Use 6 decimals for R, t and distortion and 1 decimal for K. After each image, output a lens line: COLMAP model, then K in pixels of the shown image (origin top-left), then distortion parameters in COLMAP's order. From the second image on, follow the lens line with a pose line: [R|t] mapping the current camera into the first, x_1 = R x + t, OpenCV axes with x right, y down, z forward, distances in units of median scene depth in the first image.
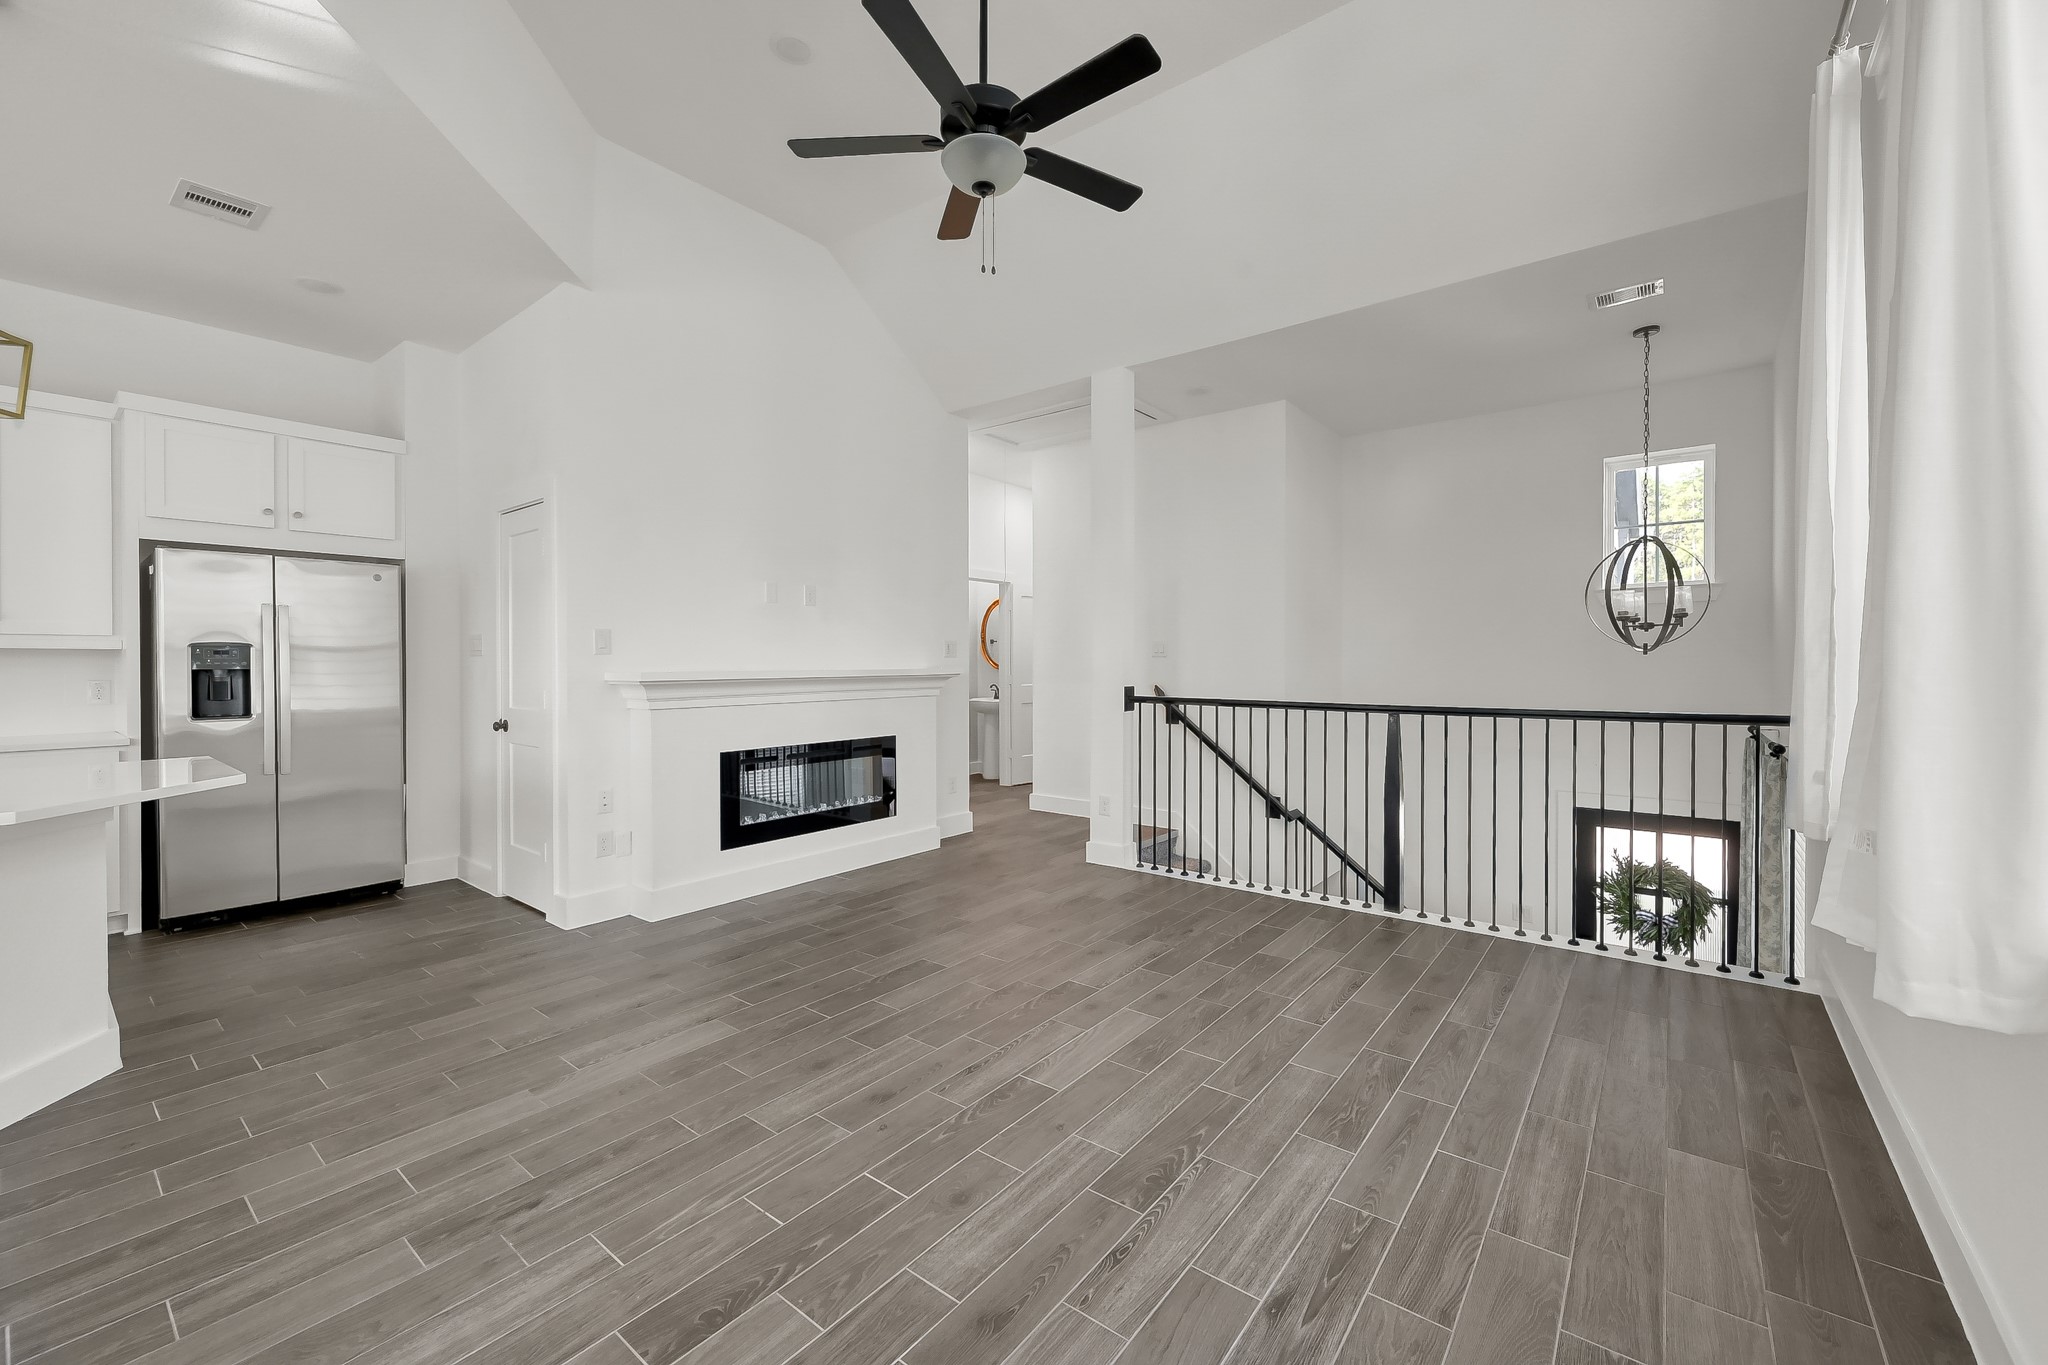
lens RADIAL K [[819.6, 0, 1031.2], [0, 819.6, 667.8], [0, 0, 1]] dist [-0.001918, -0.000387]
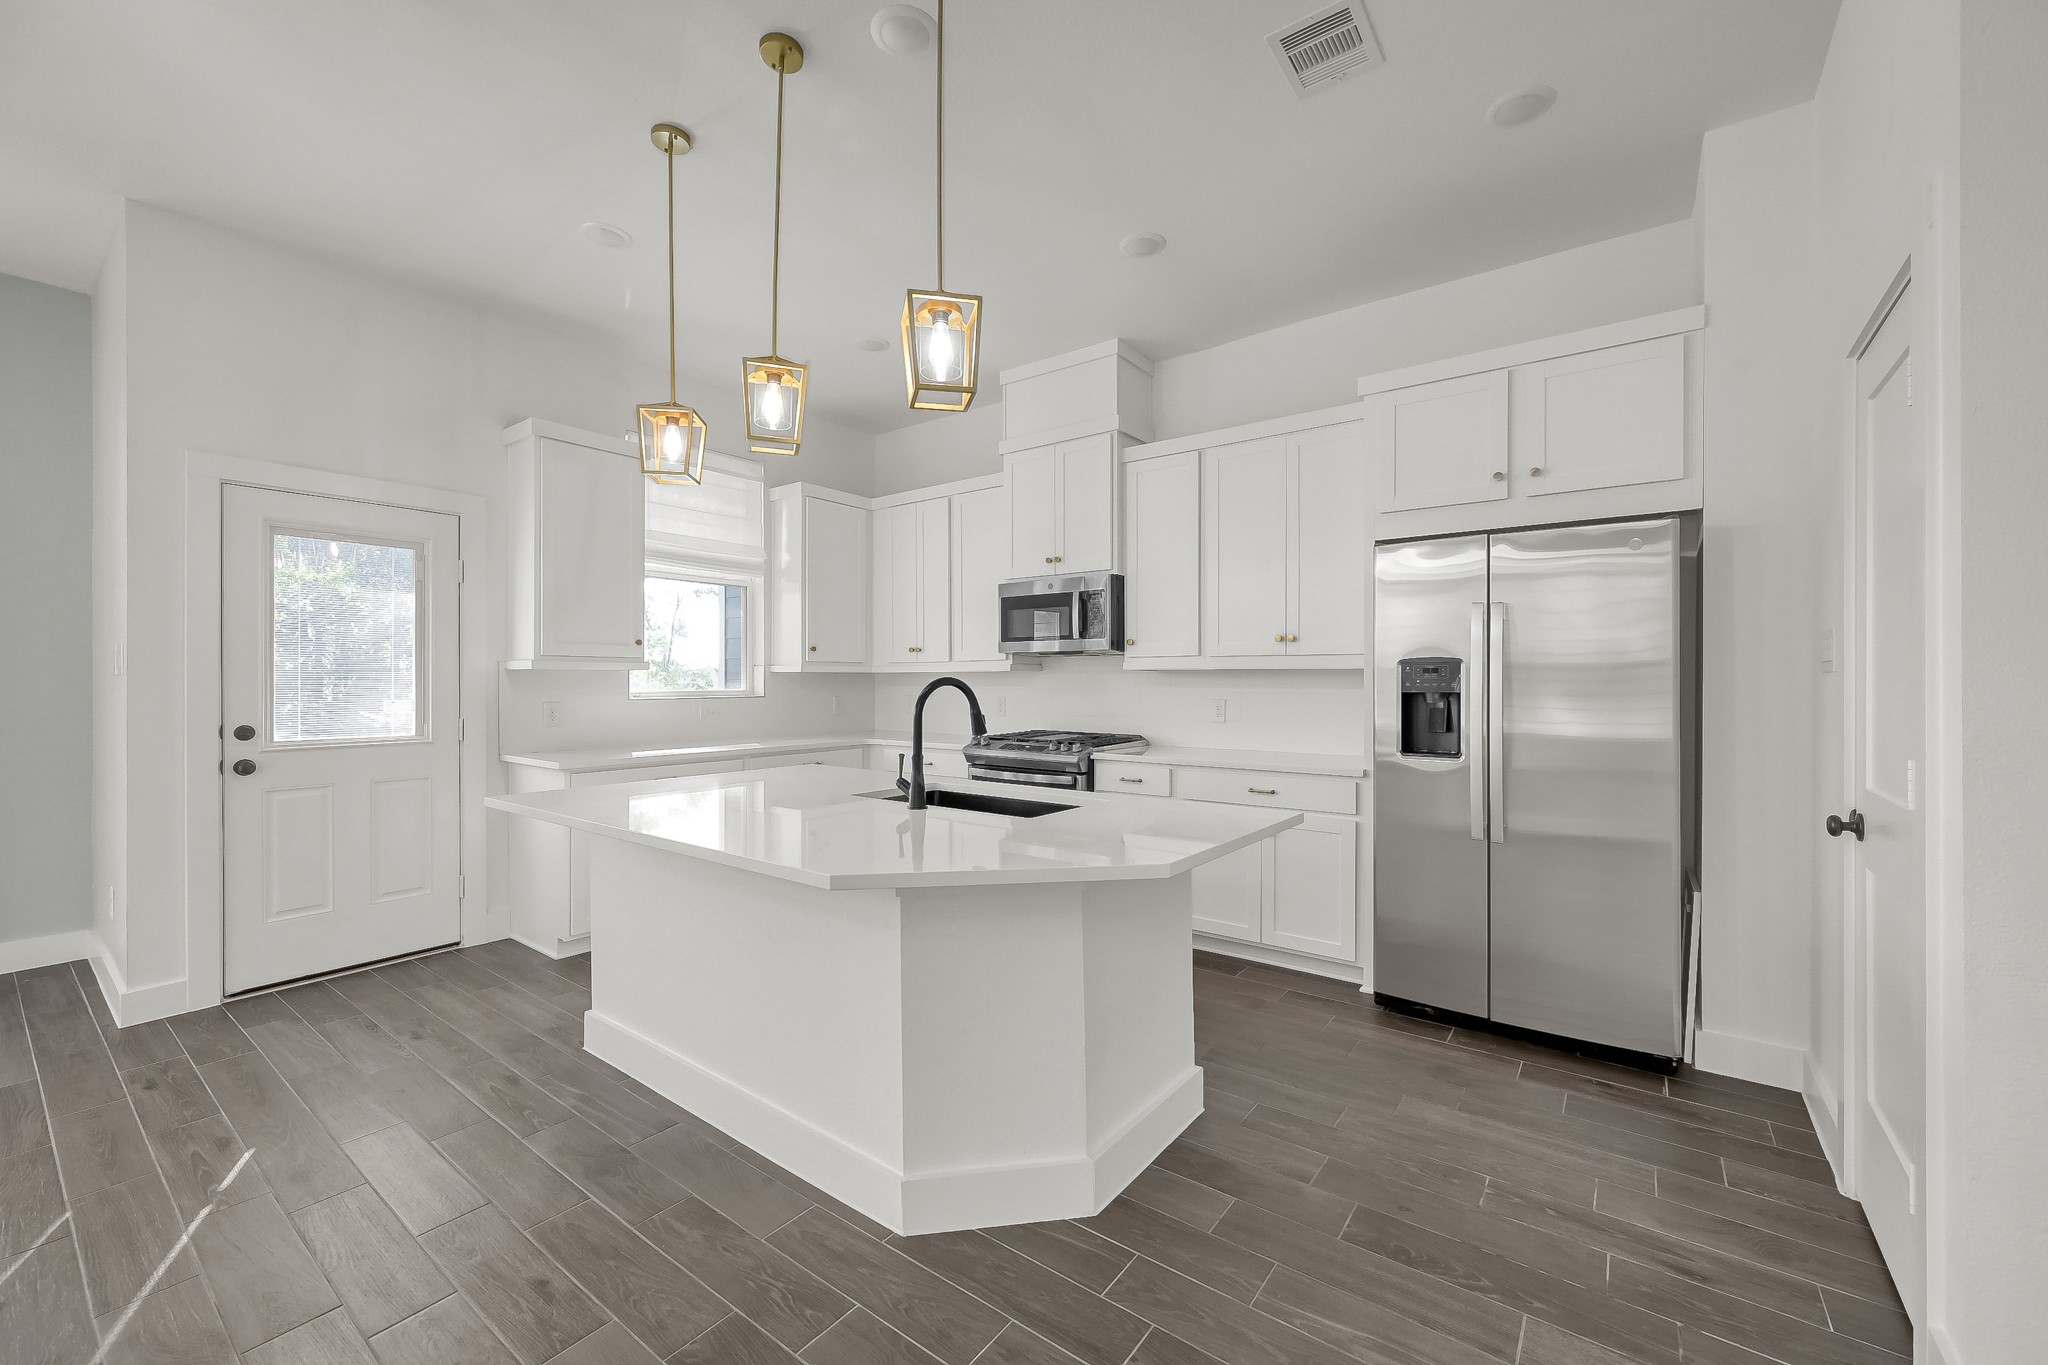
lens RADIAL K [[819.6, 0, 1030.6], [0, 819.6, 675.1], [0, 0, 1]] dist [-0.001918, -0.000387]
pose [[0.027404, -0.005527, -0.999609, -0.220065], [-0.012411, 0.999906, -0.005869, -0.005143], [0.999547, 0.012567, 0.027333, 0.572386]]
